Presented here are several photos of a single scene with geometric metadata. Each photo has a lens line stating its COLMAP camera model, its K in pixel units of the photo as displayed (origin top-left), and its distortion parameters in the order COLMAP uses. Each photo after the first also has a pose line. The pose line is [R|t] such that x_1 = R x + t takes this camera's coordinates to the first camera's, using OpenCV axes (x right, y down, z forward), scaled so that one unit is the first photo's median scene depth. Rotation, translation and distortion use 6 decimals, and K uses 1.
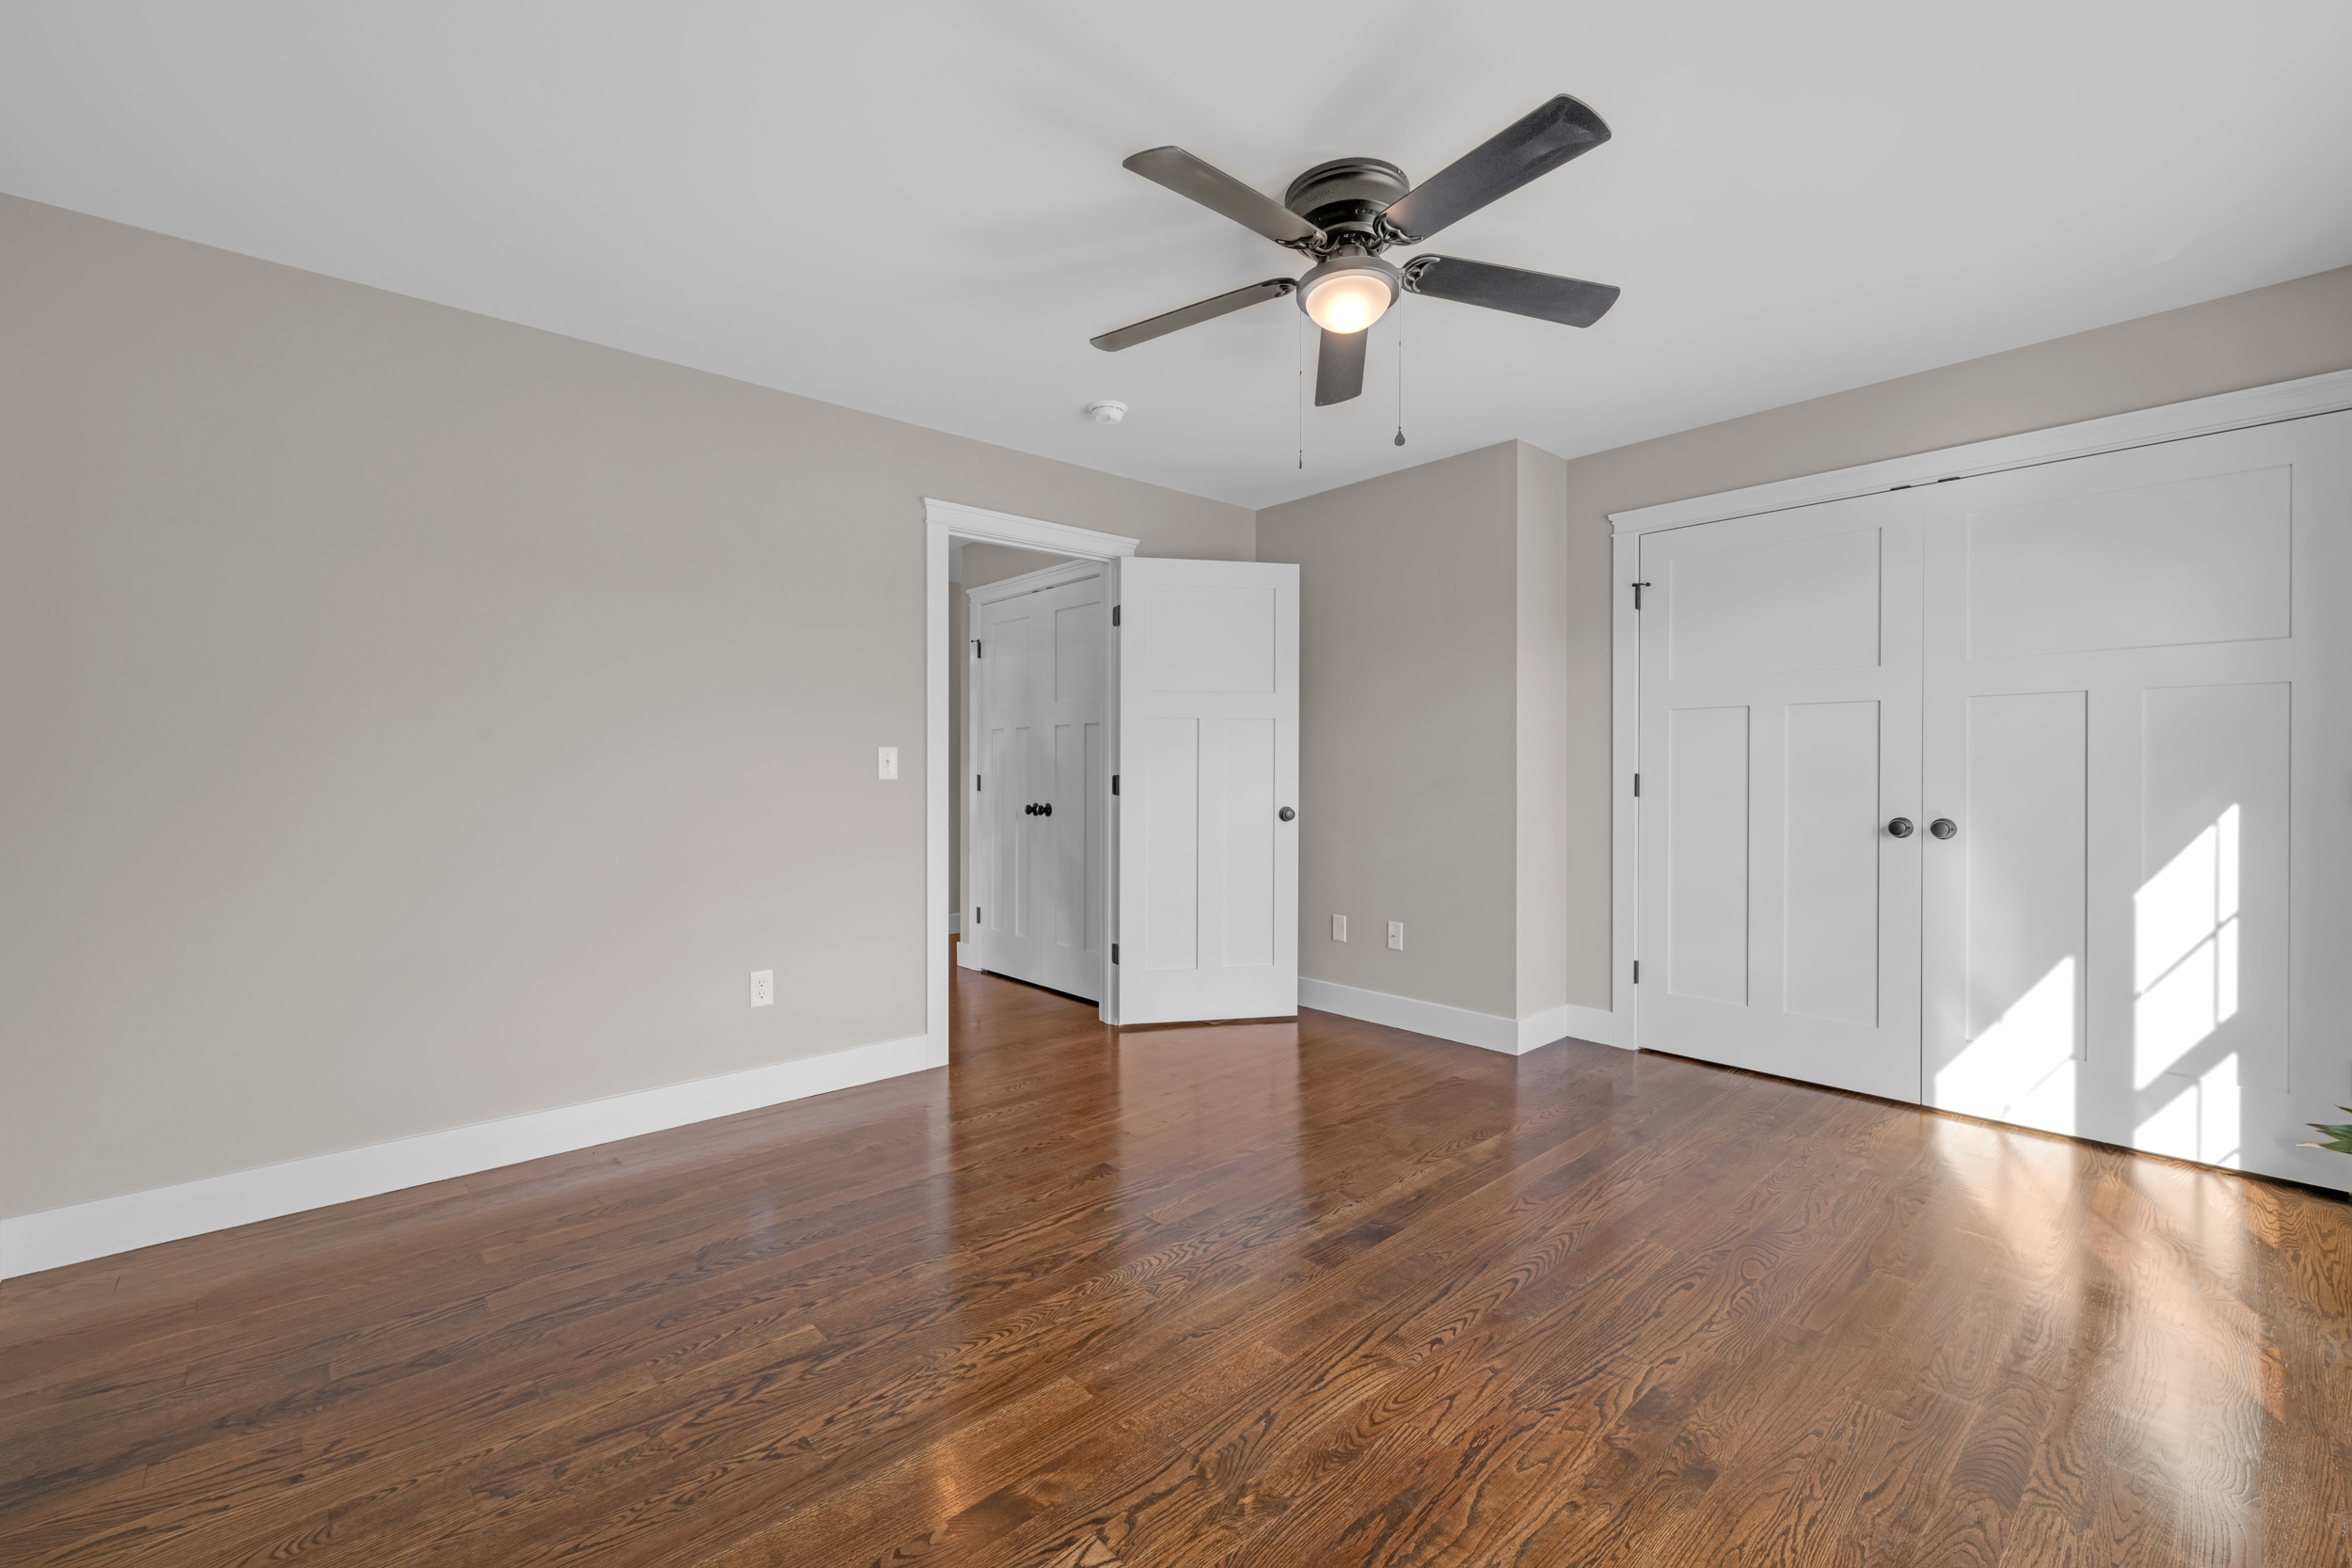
lens RADIAL K [[952.7, 0, 1159.8], [0, 952.7, 765.8], [0, 0, 1]] dist [0.001808, 0.000434]
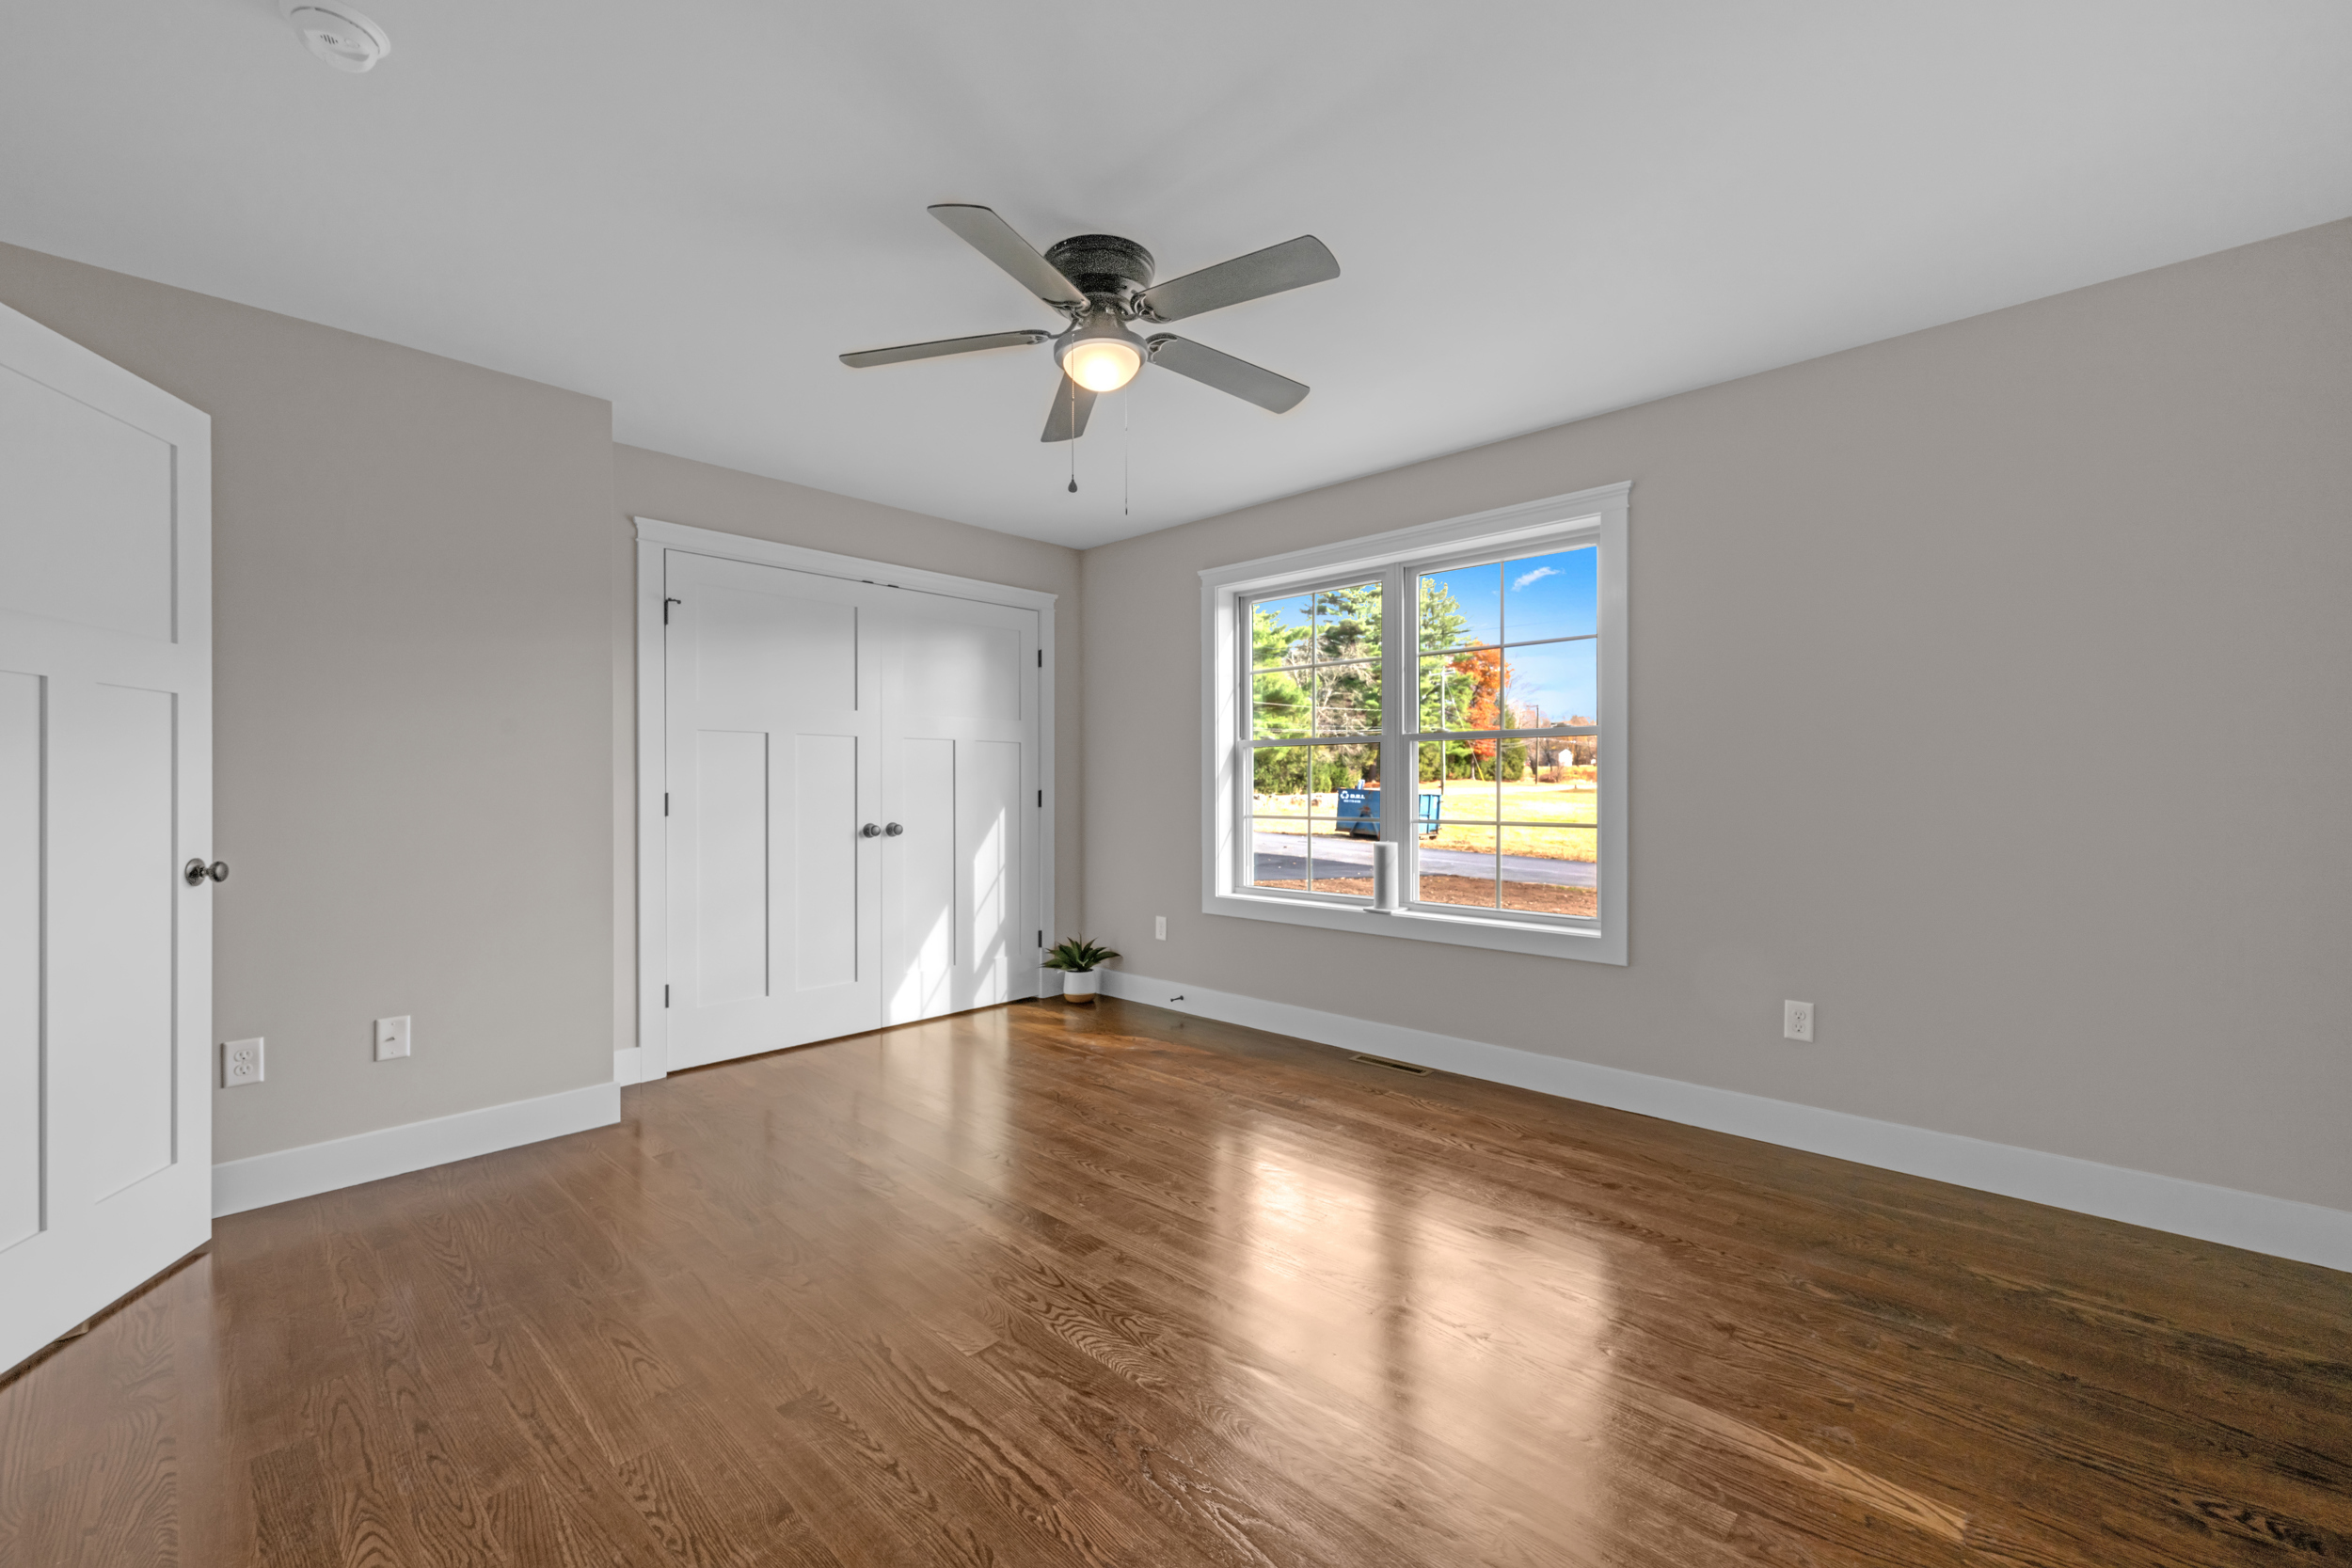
lens RADIAL K [[952.7, 0, 1159.9], [0, 952.7, 793.8], [0, 0, 1]] dist [0.001808, 0.000434]
pose [[-0.079121, -0.005693, 0.996849, -0.641012], [-0.001628, 0.999983, 0.005582, 0.003215], [-0.996864, -0.001181, -0.079129, 0.720188]]
